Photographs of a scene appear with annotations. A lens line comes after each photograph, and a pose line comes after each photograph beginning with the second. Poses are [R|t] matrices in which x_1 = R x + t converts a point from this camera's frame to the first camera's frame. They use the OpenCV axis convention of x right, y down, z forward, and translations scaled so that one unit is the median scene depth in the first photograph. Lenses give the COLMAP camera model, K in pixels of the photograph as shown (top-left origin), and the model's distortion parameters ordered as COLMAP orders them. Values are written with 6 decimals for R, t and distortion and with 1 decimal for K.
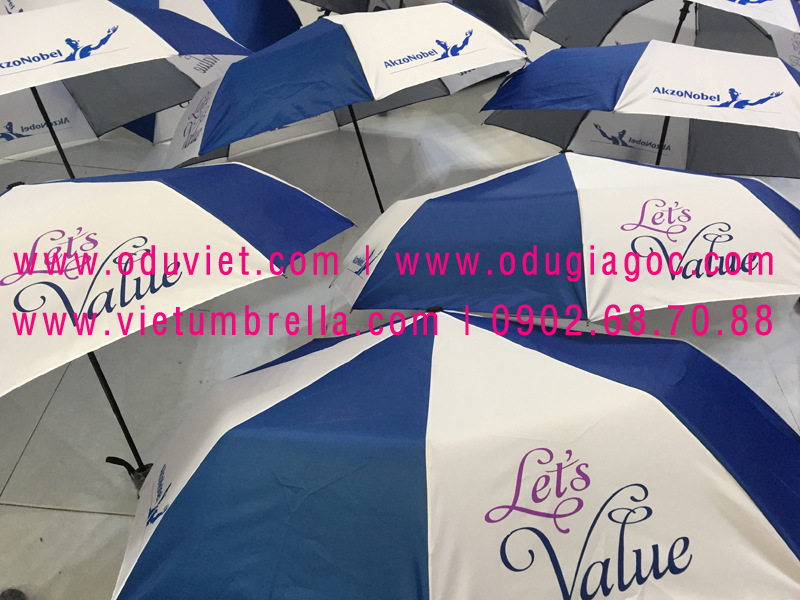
lens RADIAL K [[689.3, 0, 401.4], [0, 689.3, 319.5], [0, 0, 1]] dist [0.080252, -0.096495]
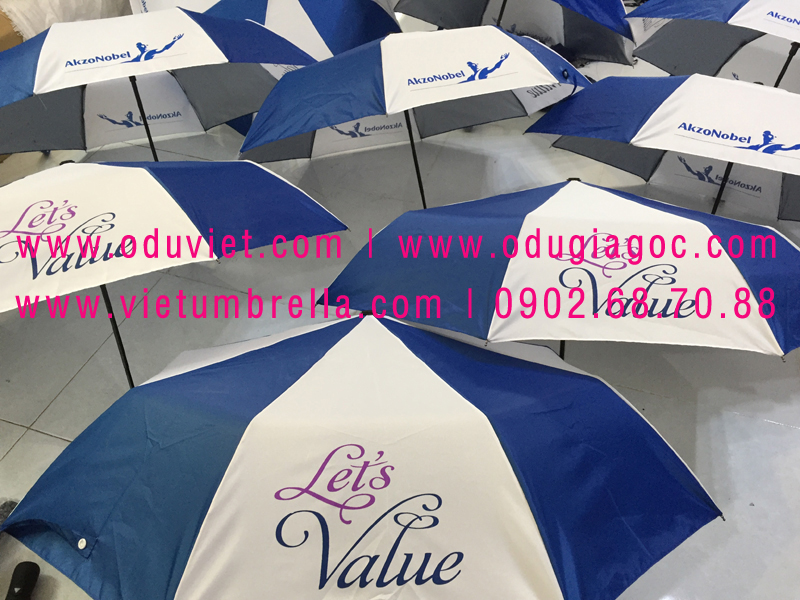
lens RADIAL K [[689.3, 0, 401.4], [0, 689.3, 319.5], [0, 0, 1]] dist [0.080252, -0.096495]
pose [[0.963718, 0.140943, -0.226677, 0.261925], [-0.144743, 0.989469, -0.000146, -0.008739], [0.224270, 0.032951, 0.973970, -0.017737]]
